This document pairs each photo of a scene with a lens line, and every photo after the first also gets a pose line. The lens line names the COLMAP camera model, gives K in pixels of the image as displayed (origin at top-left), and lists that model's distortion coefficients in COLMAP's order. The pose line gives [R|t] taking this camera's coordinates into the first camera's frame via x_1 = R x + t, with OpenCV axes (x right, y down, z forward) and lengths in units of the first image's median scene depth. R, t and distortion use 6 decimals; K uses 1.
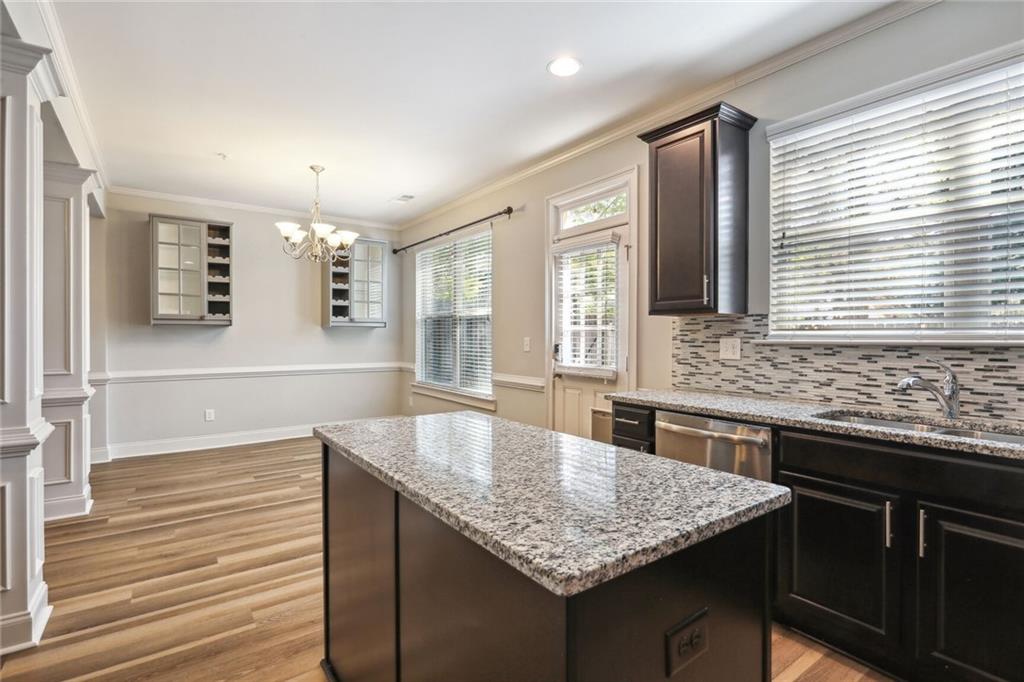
lens RADIAL K [[490.8, 0, 508.6], [0, 490.8, 340.1], [0, 0, 1]] dist [-0.005152, 0.000753]
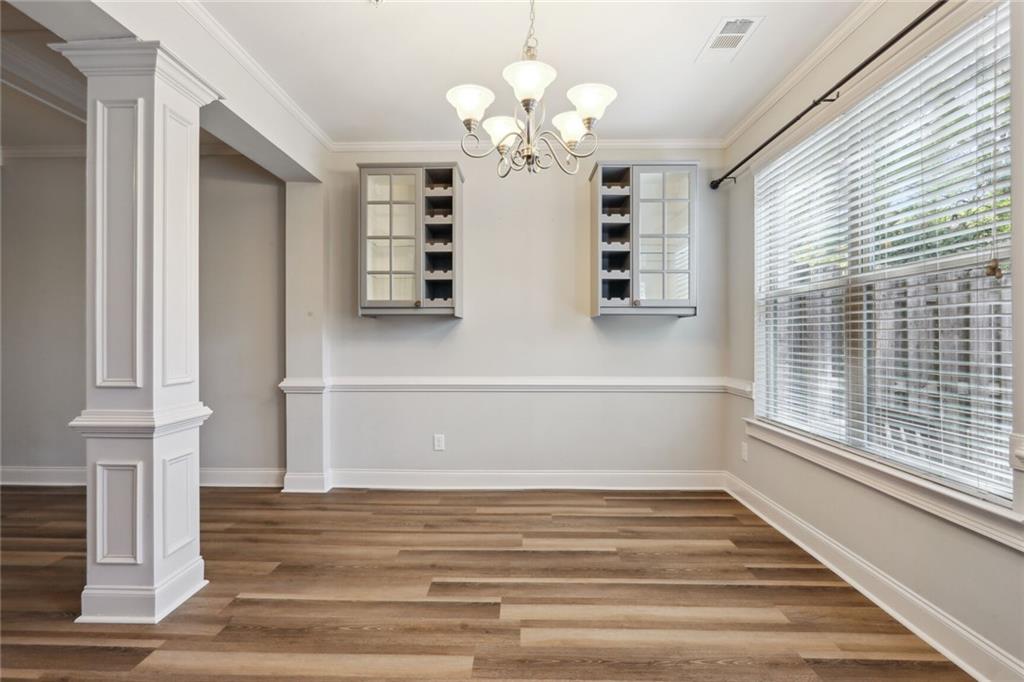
lens RADIAL K [[478.6, 0, 512.0], [0, 478.6, 341.0], [0, 0, 1]] dist [-0.001638, -0.000061]
pose [[0.802422, -0.000783, -0.596757, -0.162878], [-0.005985, 0.999938, -0.009358, 0.016311], [0.596727, 0.011081, 0.802368, 0.763343]]
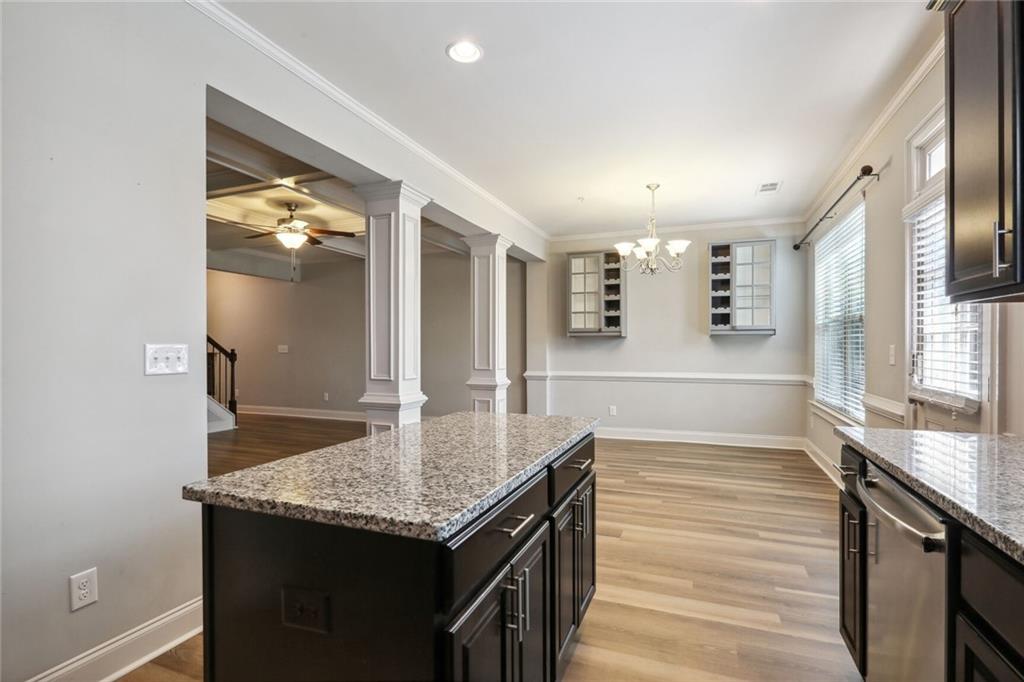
lens RADIAL K [[490.7, 0, 511.5], [0, 490.7, 344.9], [0, 0, 1]] dist [-0.010576, 0.000750]
pose [[0.540712, -0.003710, -0.841199, 0.411478], [-0.007179, 0.999934, -0.009024, 0.005967], [0.841177, 0.010918, 0.540650, 0.209764]]
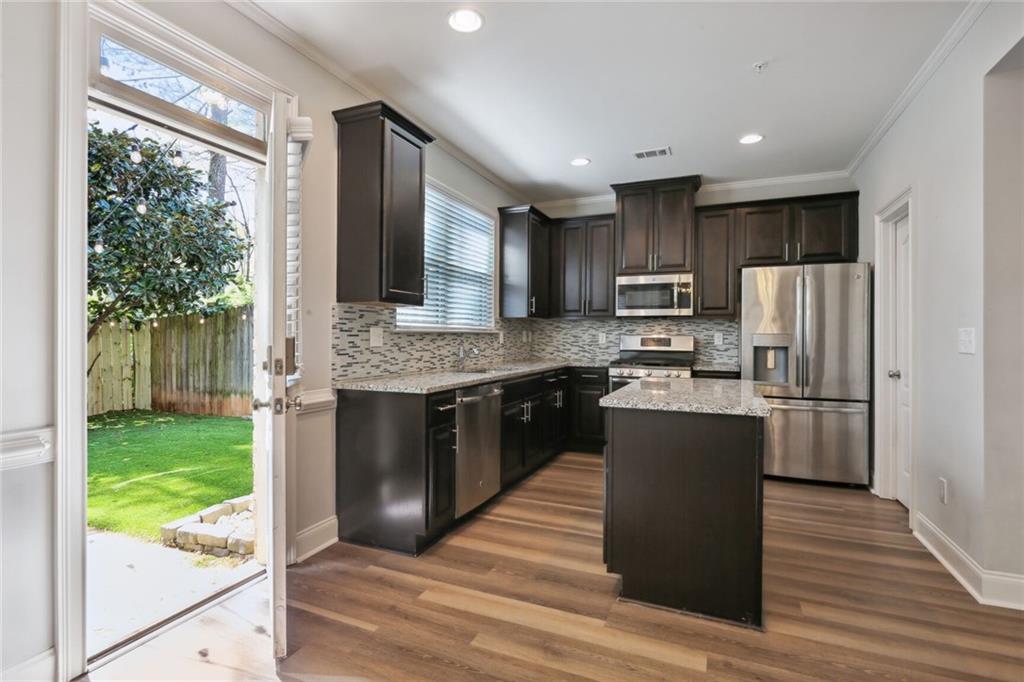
lens RADIAL K [[496.6, 0, 509.3], [0, 496.6, 329.0], [0, 0, 1]] dist [-0.002483, 0.000156]
pose [[-0.516923, 0.008086, 0.855993, -0.531376], [0.002740, 0.999966, -0.007791, 0.007036], [-0.856027, -0.001682, -0.516928, 1.059456]]
